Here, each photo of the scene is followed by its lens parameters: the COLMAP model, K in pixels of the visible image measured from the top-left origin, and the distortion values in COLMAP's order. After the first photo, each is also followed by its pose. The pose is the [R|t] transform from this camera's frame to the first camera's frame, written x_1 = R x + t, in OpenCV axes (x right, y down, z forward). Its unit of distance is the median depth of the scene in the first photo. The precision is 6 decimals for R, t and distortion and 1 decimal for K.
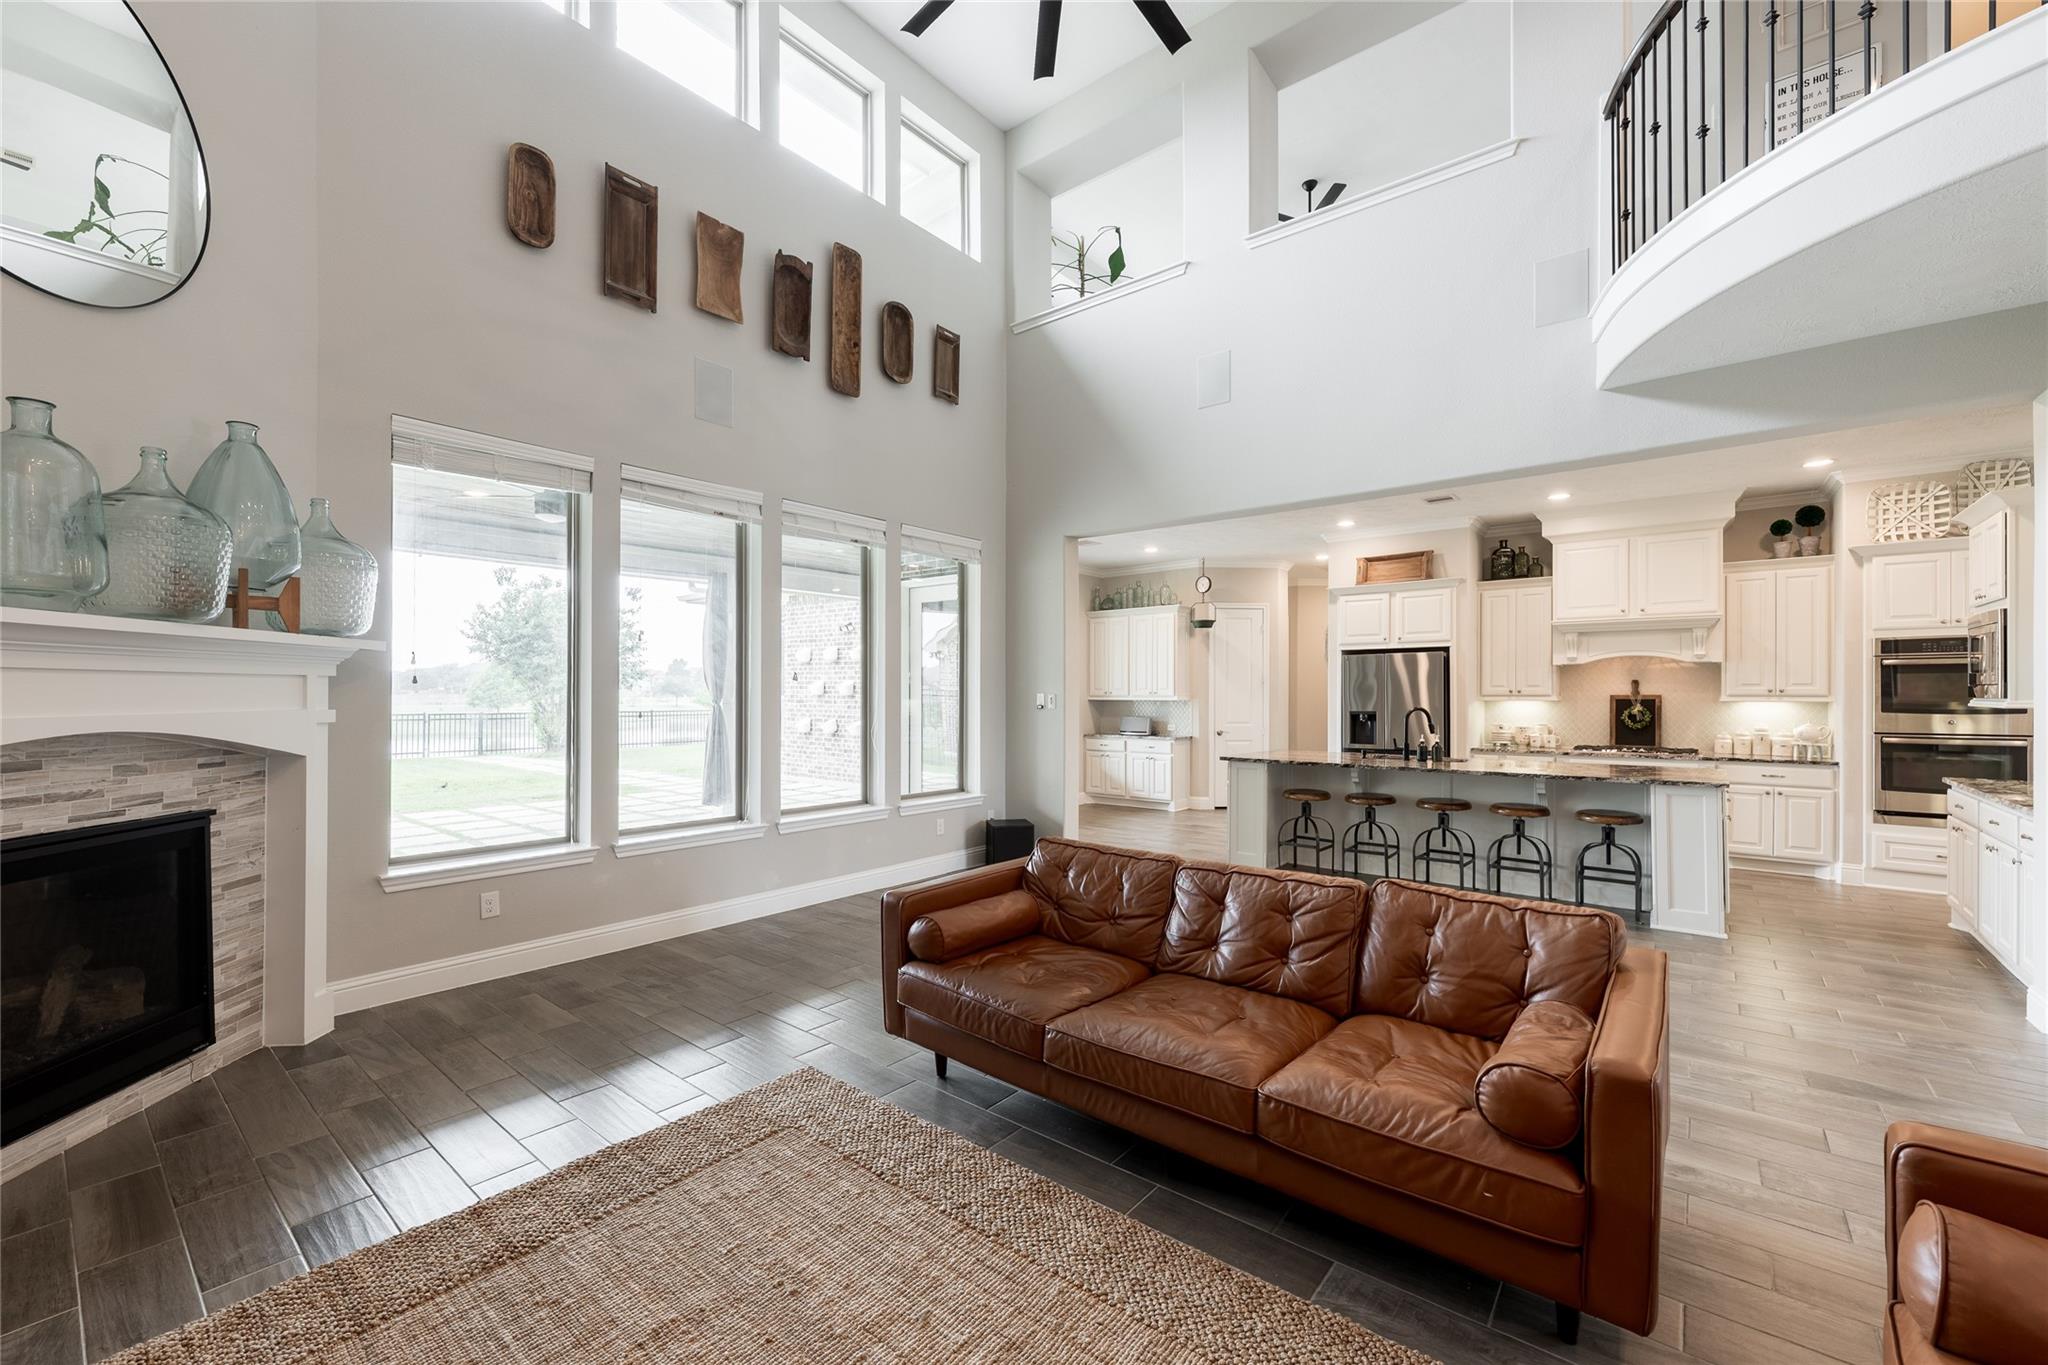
lens RADIAL K [[816.9, 0, 1023.9], [0, 816.9, 695.6], [0, 0, 1]] dist [-0.000876, -0.000256]
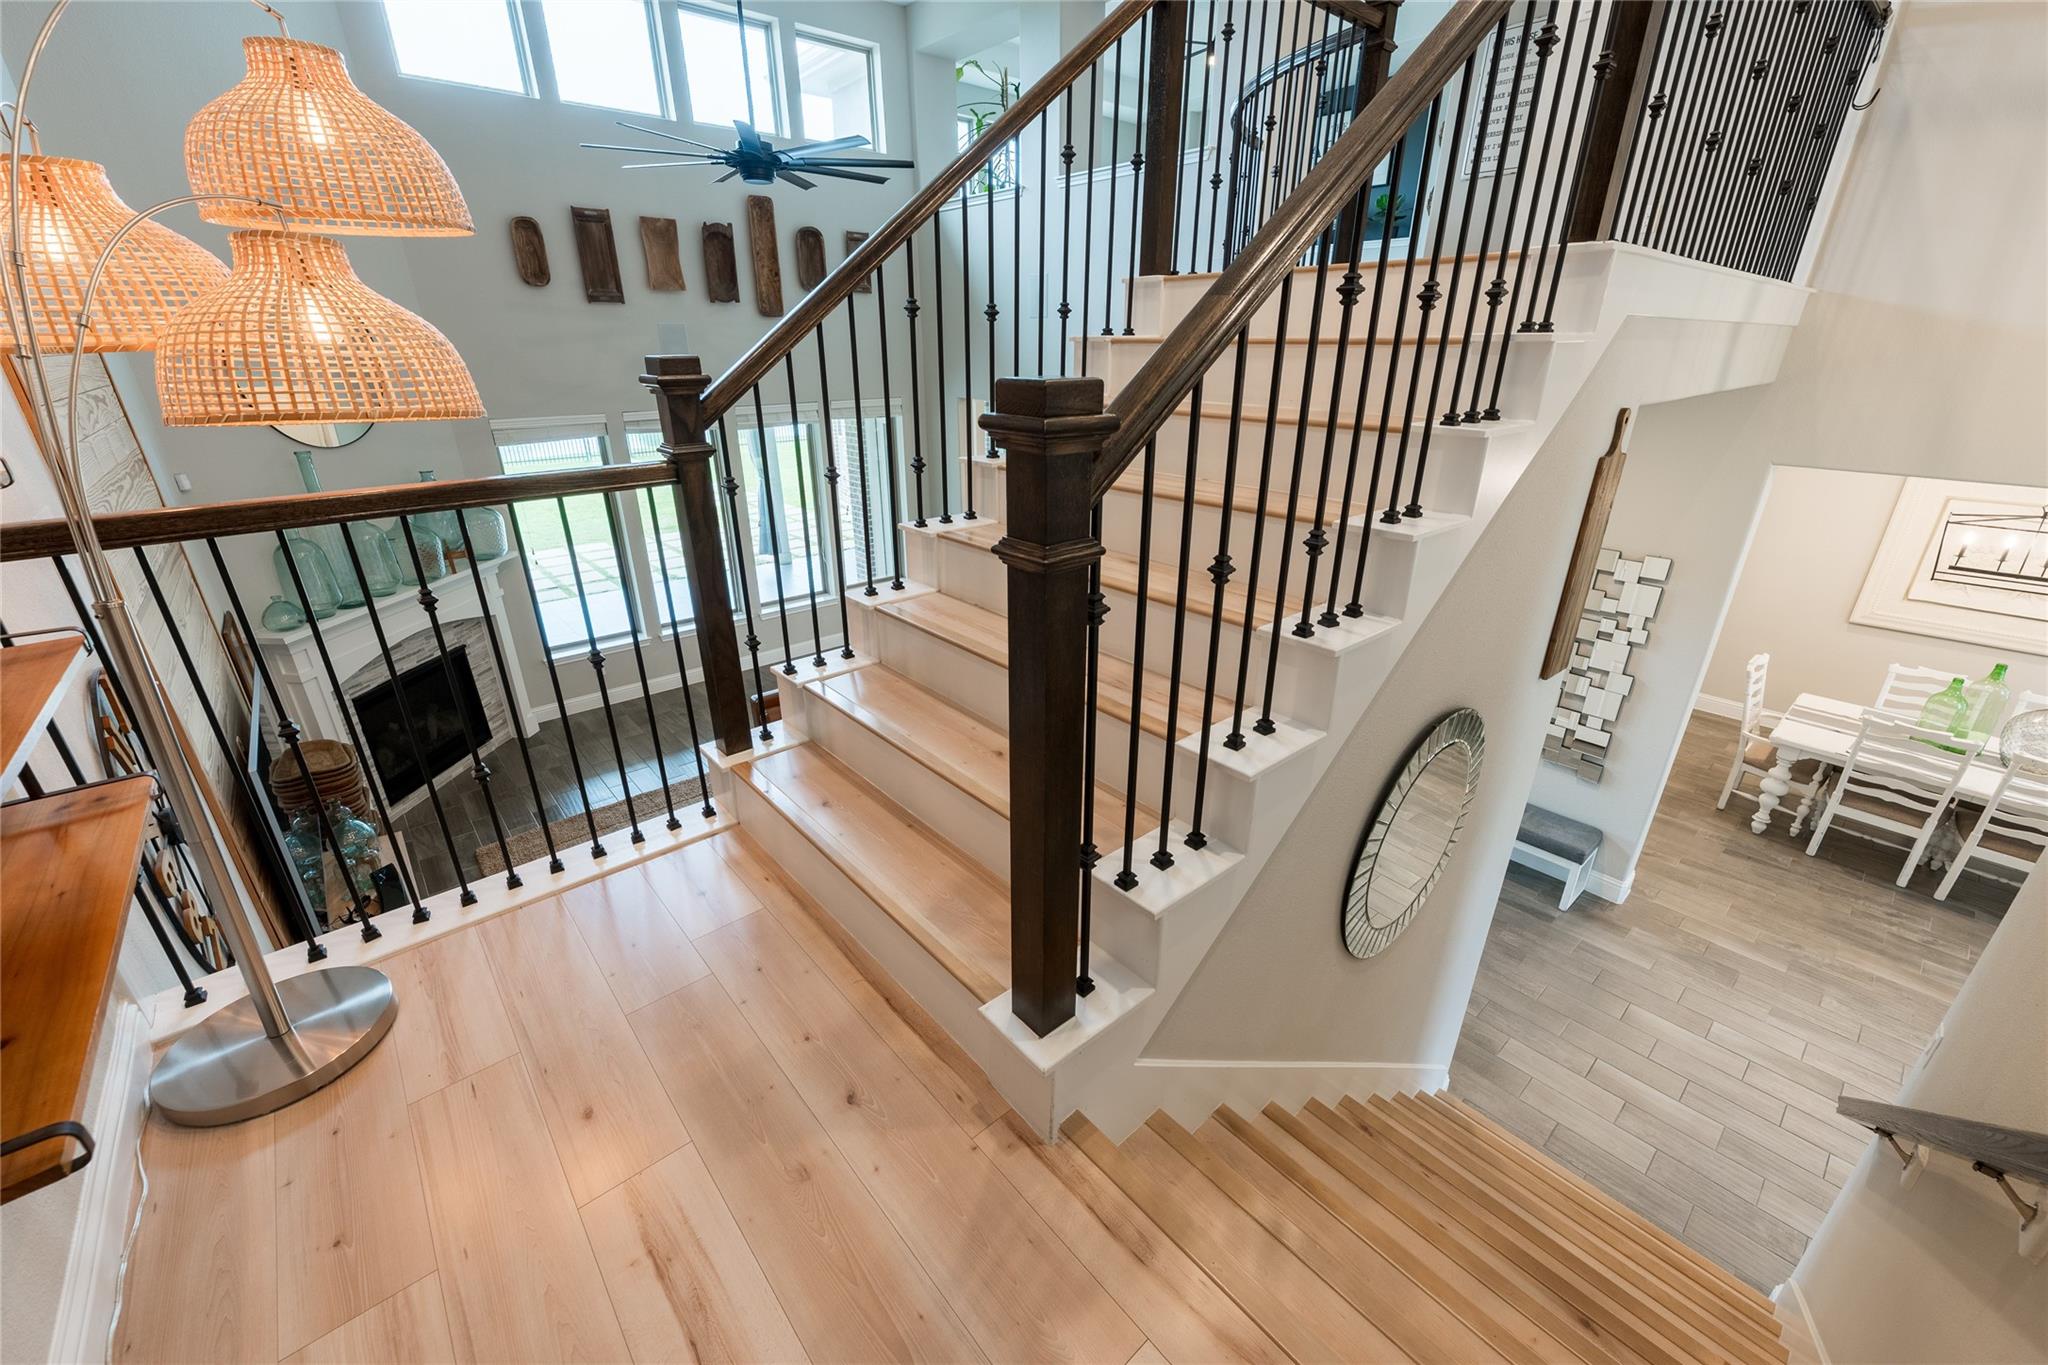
lens RADIAL K [[792.0, 0, 1020.0], [0, 792.0, 689.4], [0, 0, 1]] dist [-0.001405, -0.000387]
pose [[0.985900, 0.065394, -0.154027, 0.369494], [0.000586, 0.919122, 0.393971, -0.261952], [0.167333, -0.388507, 0.906125, -0.329853]]
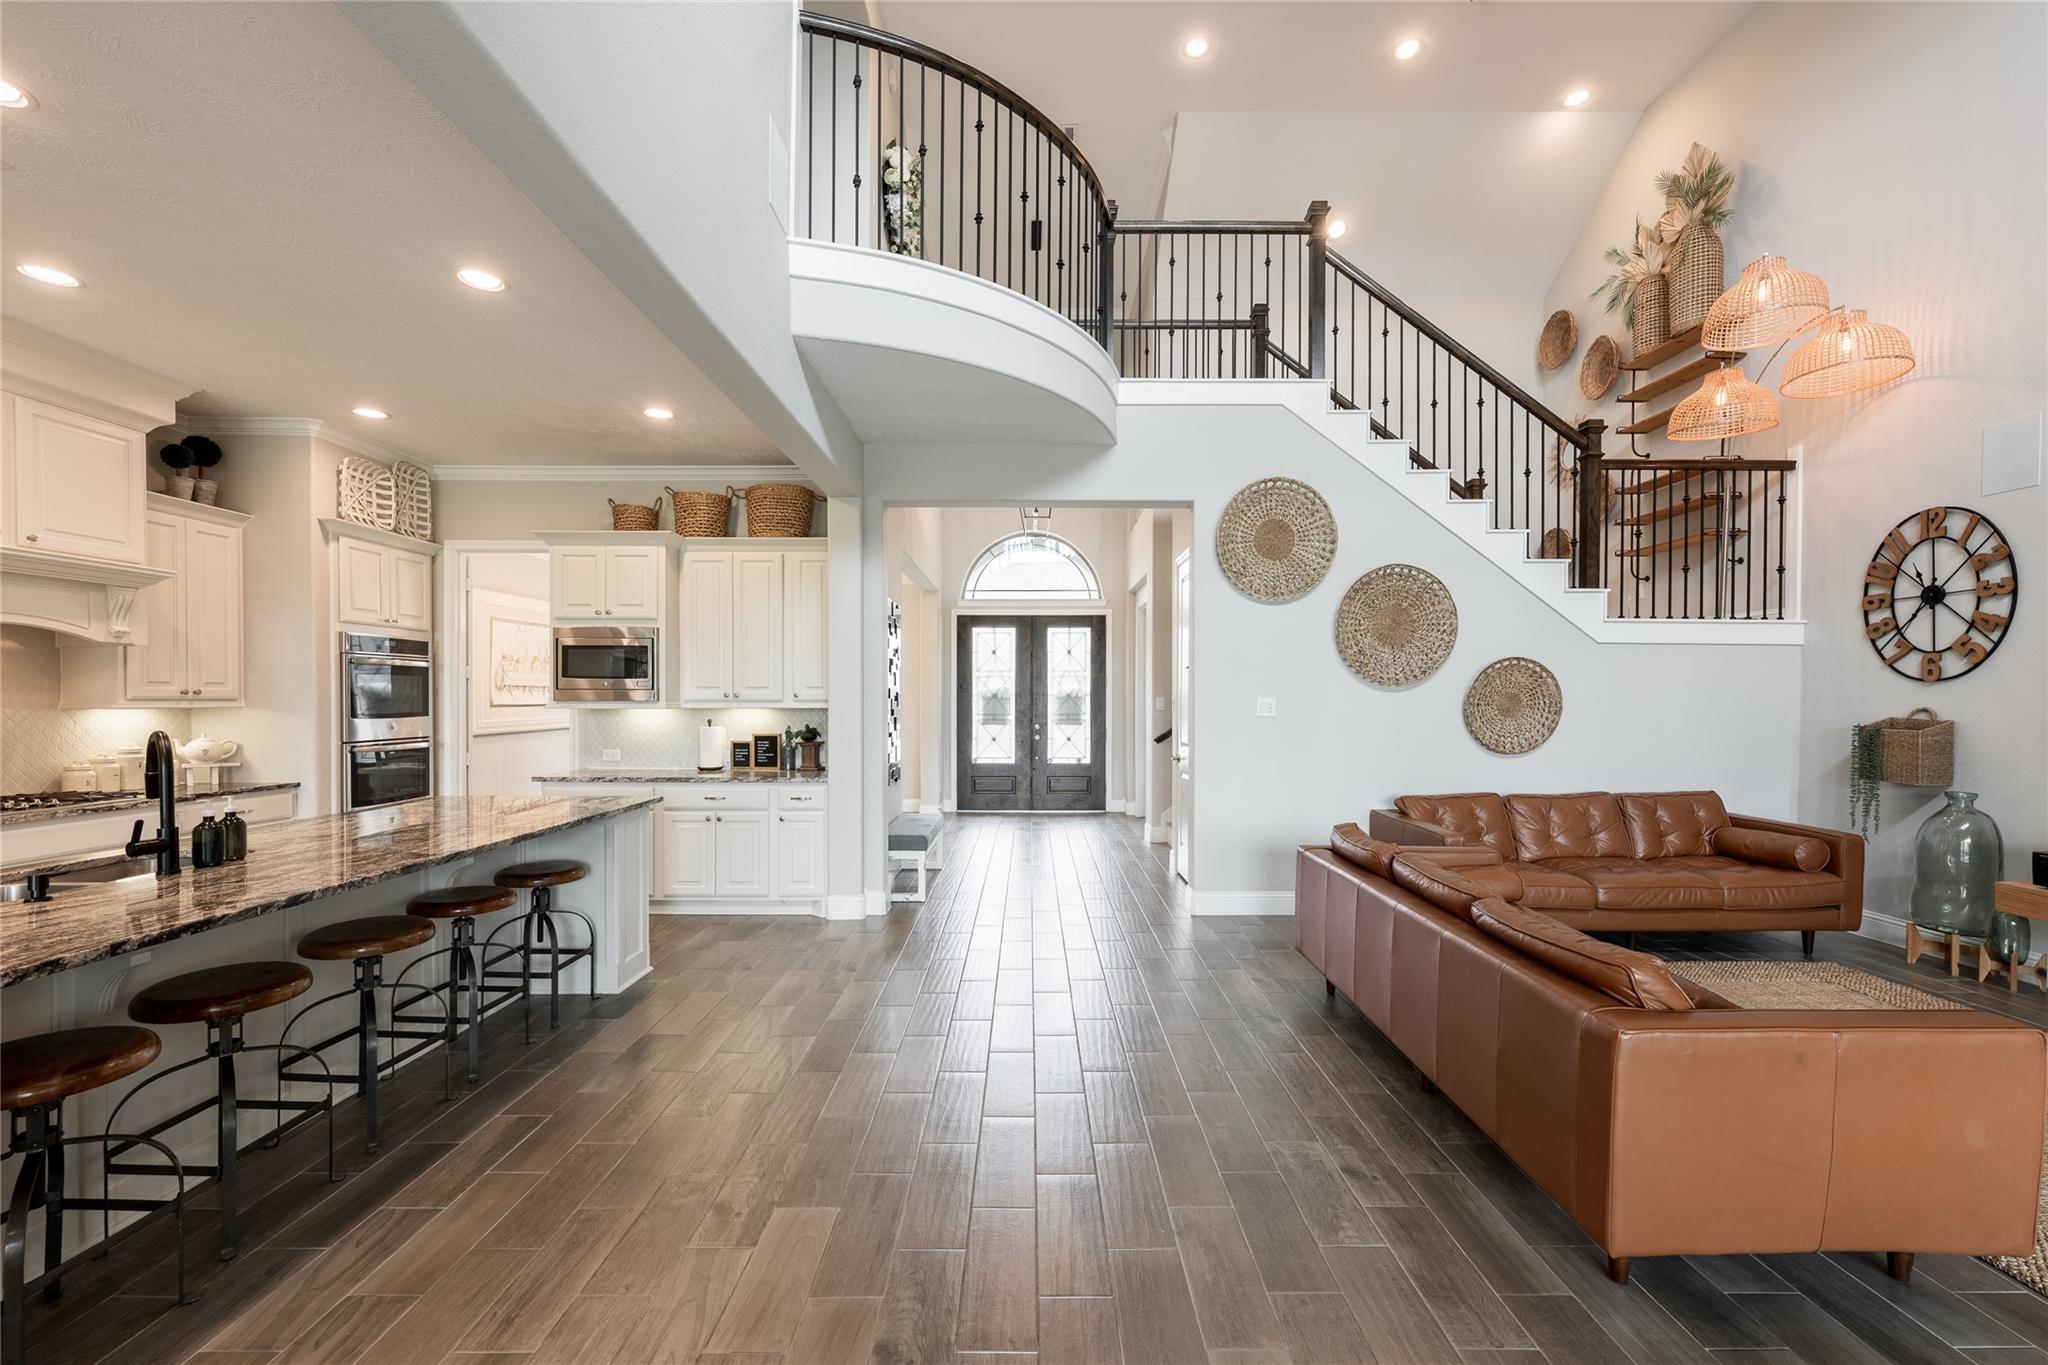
lens RADIAL K [[816.9, 0, 1023.9], [0, 816.9, 695.6], [0, 0, 1]] dist [-0.000876, -0.000256]
pose [[-0.614596, 0.000417, 0.788842, -0.060456], [-0.000160, 1.000000, -0.000653, -0.002490], [-0.788842, -0.000527, -0.614596, 0.861804]]
